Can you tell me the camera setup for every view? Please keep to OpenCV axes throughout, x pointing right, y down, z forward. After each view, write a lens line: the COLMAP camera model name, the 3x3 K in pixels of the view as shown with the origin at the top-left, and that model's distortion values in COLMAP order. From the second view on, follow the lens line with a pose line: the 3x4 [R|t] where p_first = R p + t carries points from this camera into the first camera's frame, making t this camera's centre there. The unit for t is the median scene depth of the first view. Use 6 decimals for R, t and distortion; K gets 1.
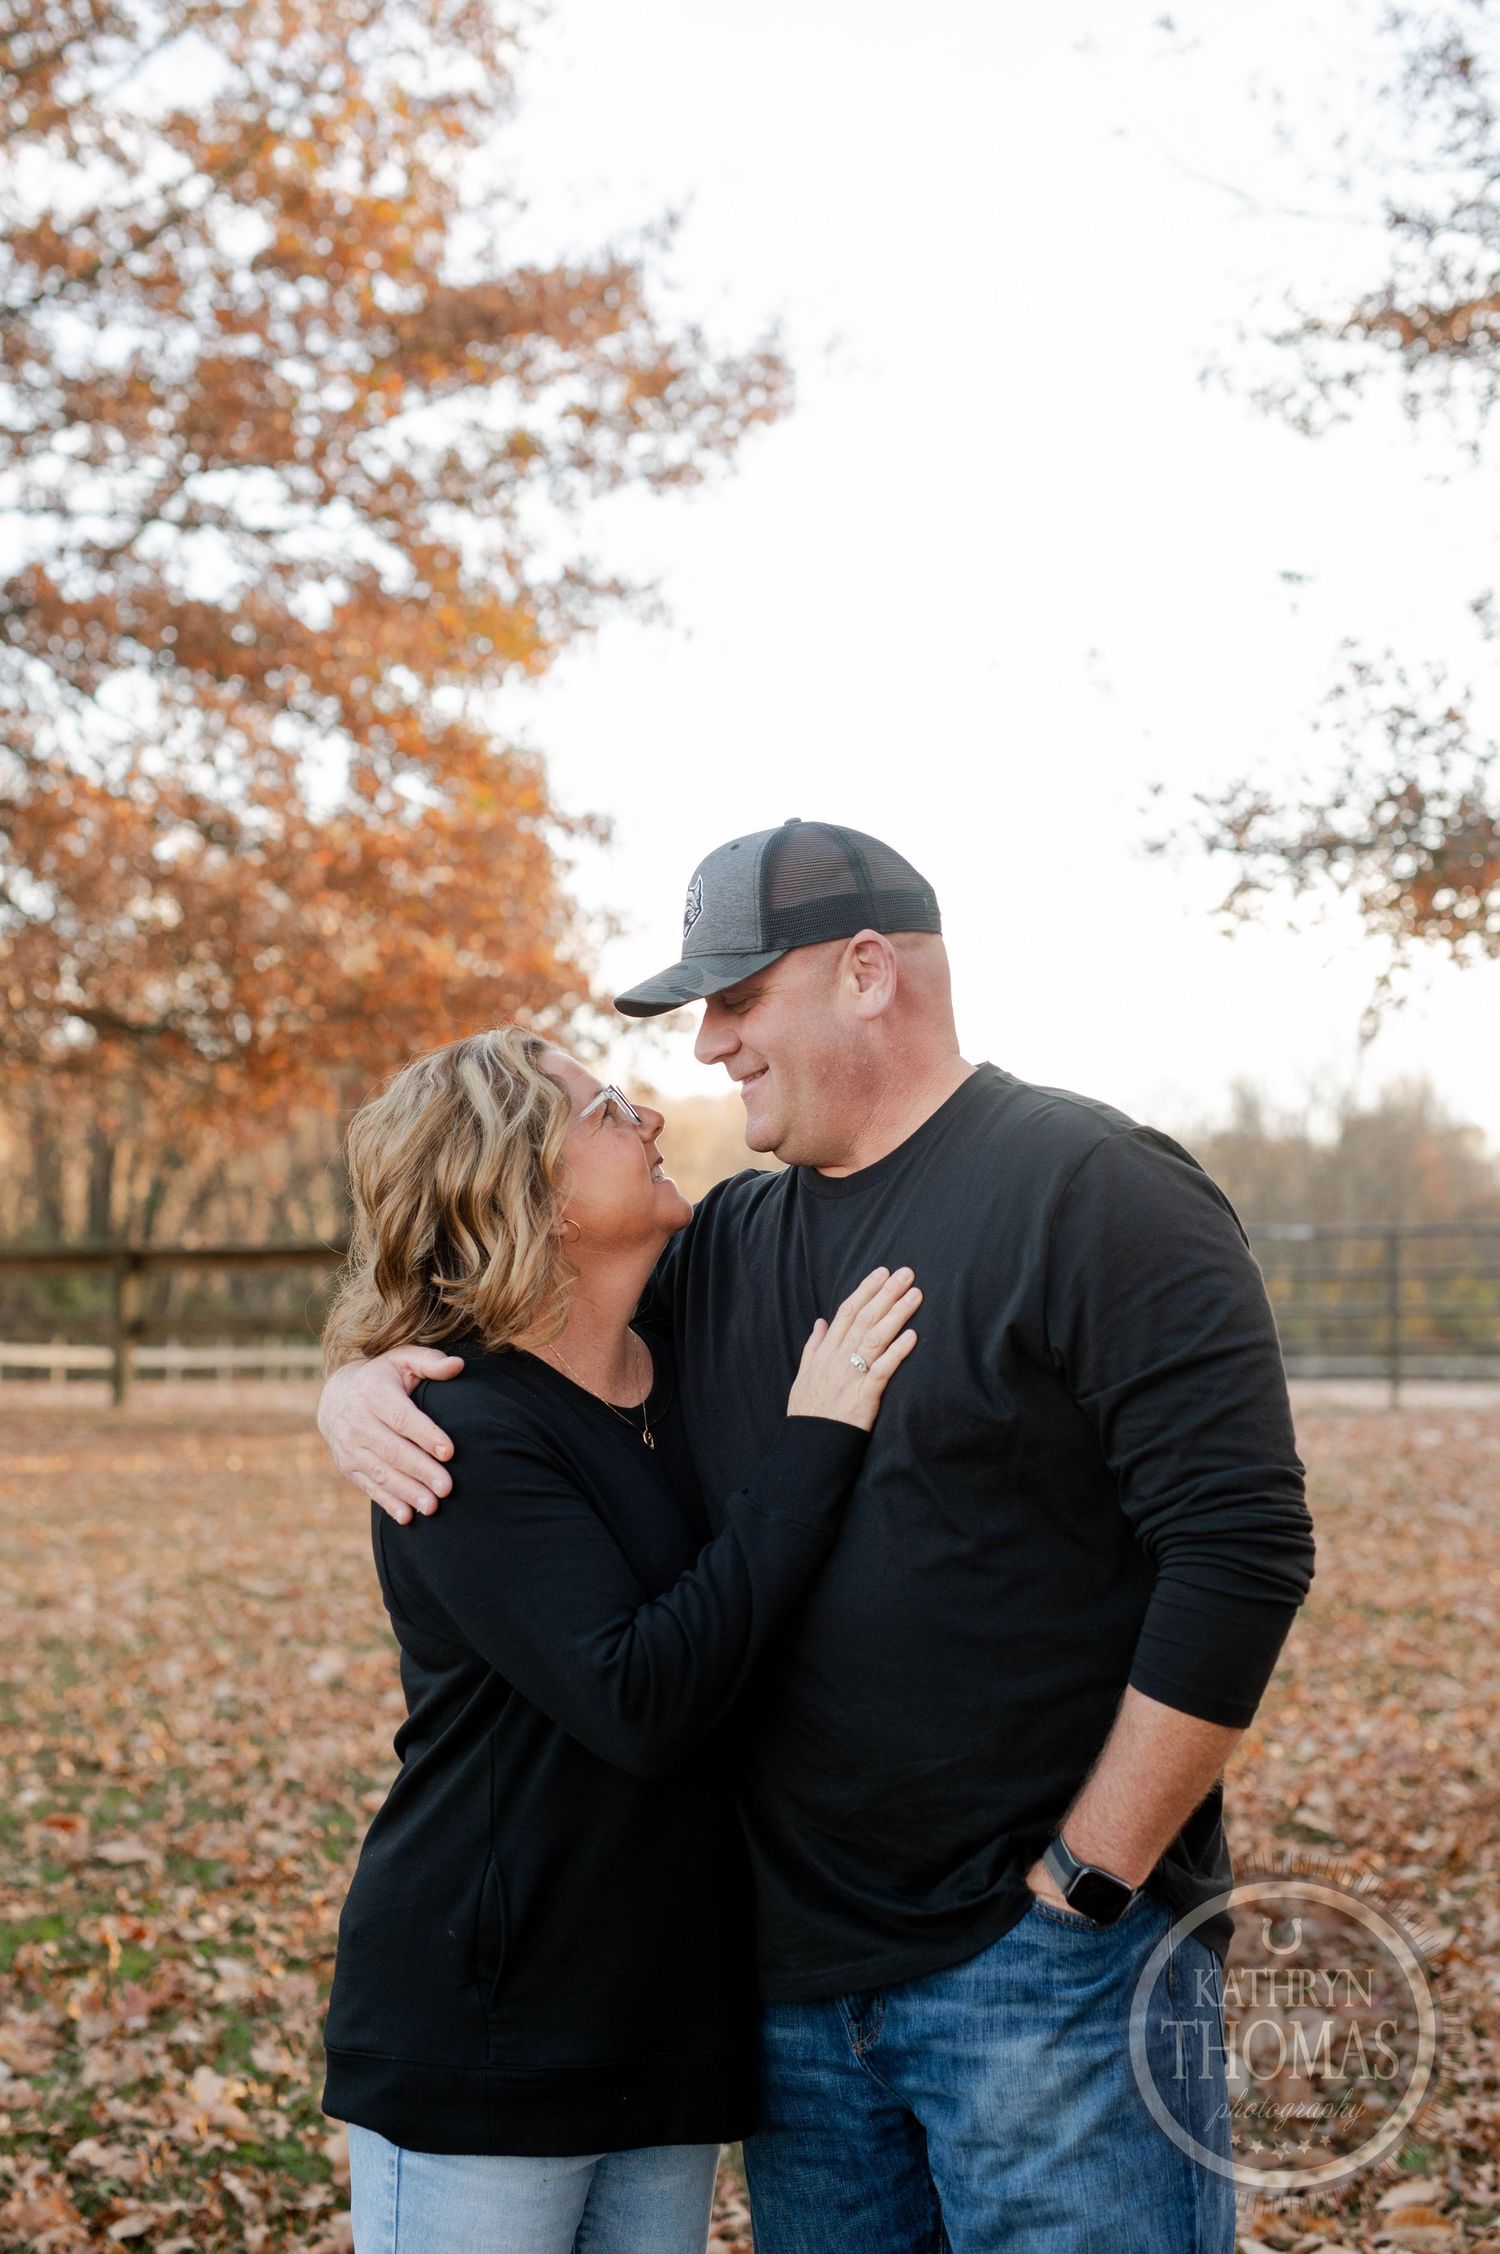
lens RADIAL K [[3430.3, 0, 760.0], [0, 3430.3, 1100.4], [0, 0, 1]] dist [0.040223, 0.193160]
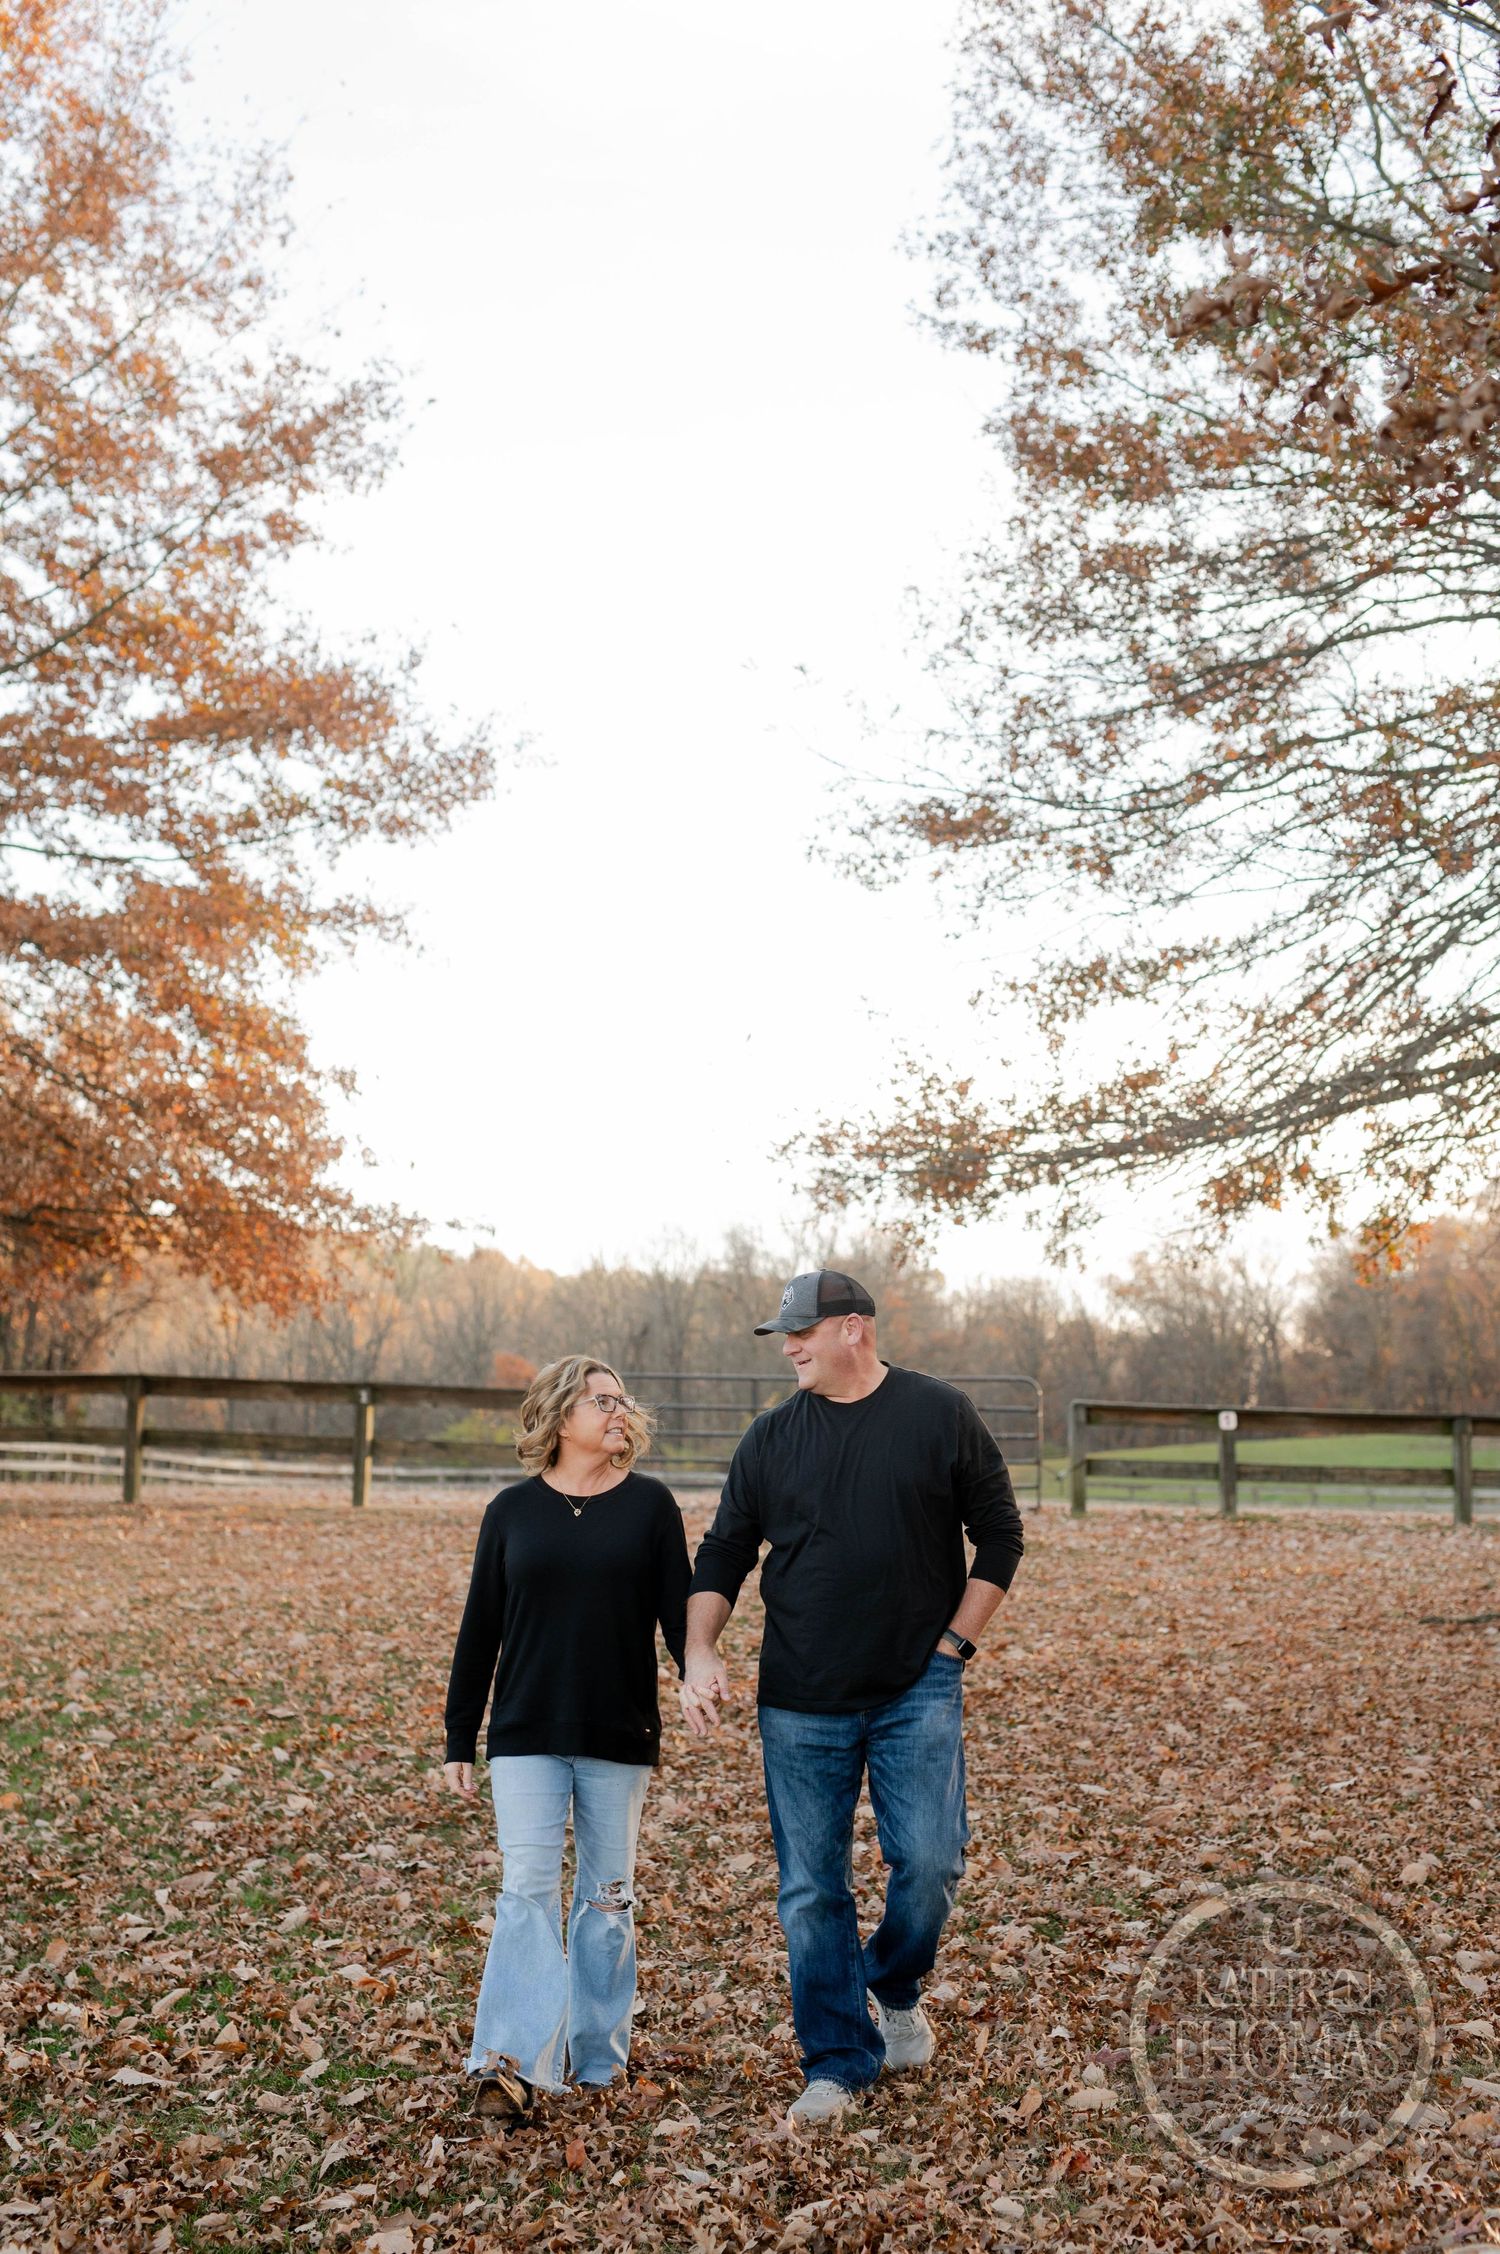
lens RADIAL K [[3153.8, 0, 748.7], [0, 3153.8, 1125.4], [0, 0, 1]] dist [-0.004198, 0.154249]
pose [[0.988912, 0.028105, 0.145817, -0.123503], [-0.023085, 0.999085, -0.036004, -0.032851], [-0.146696, 0.032239, 0.988656, -0.499967]]
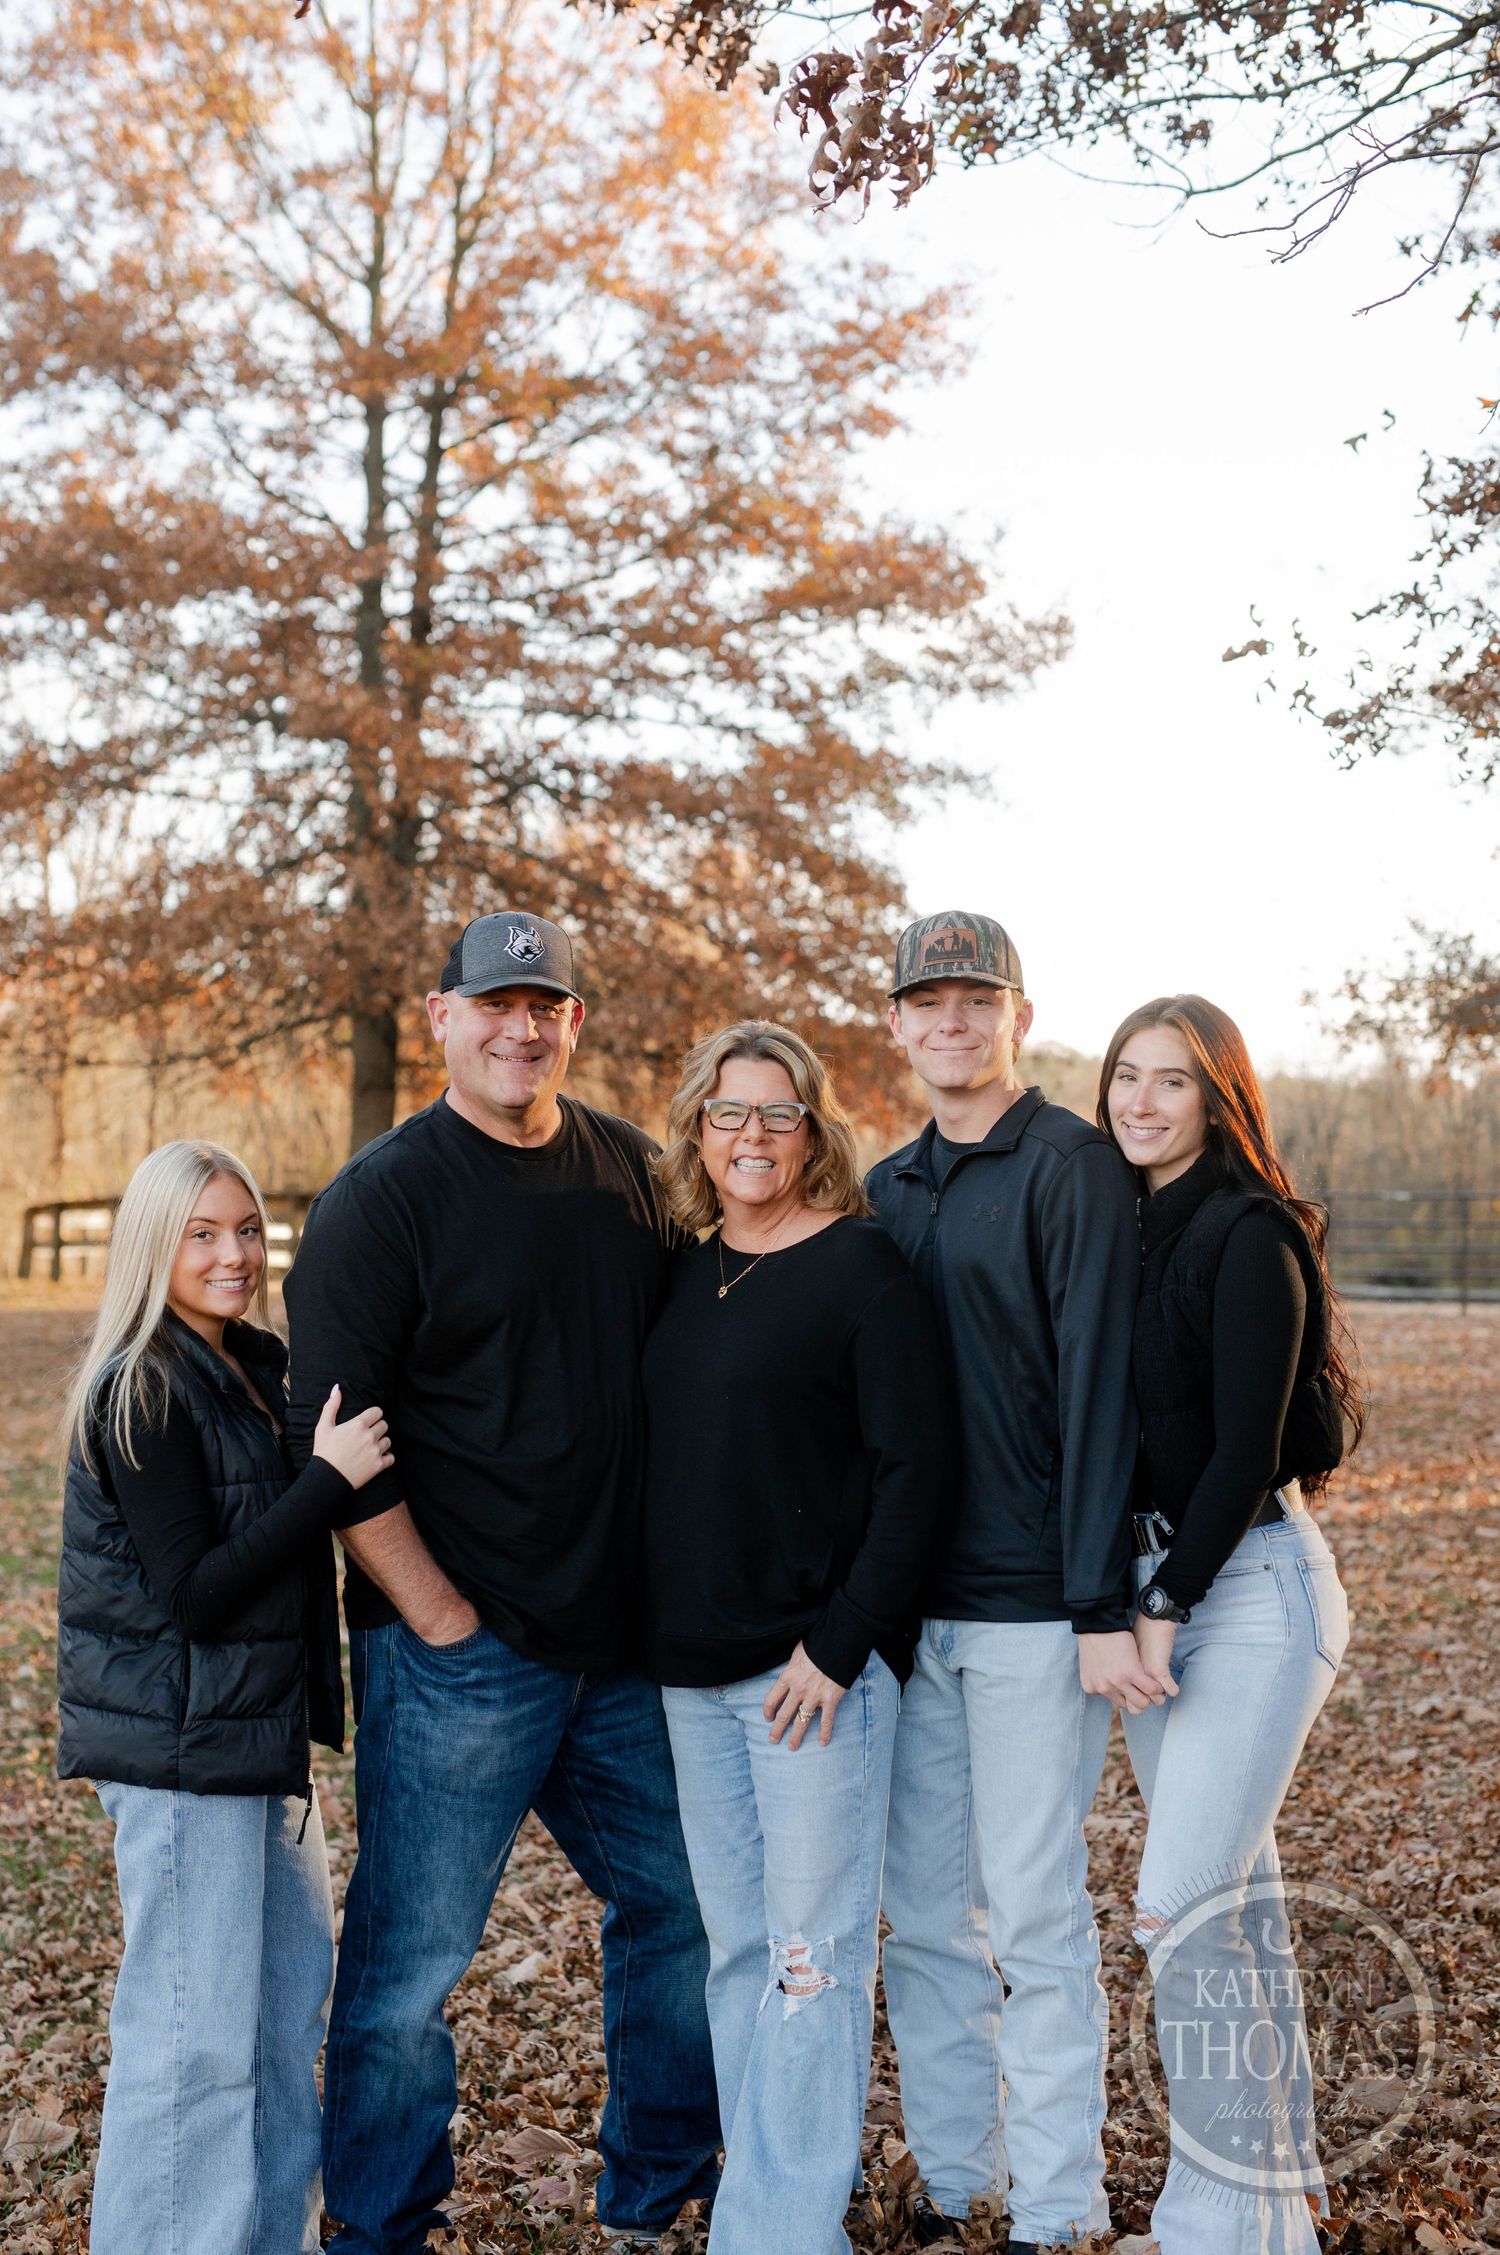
lens RADIAL K [[3290.5, 0, 758.4], [0, 3290.5, 1134.9], [0, 0, 1]] dist [0.012521, -0.043279]
pose [[0.998610, 0.014627, -0.050633, -0.091599], [-0.013033, 0.999413, 0.031683, -0.054439], [0.051067, -0.030979, 0.998215, -0.808098]]
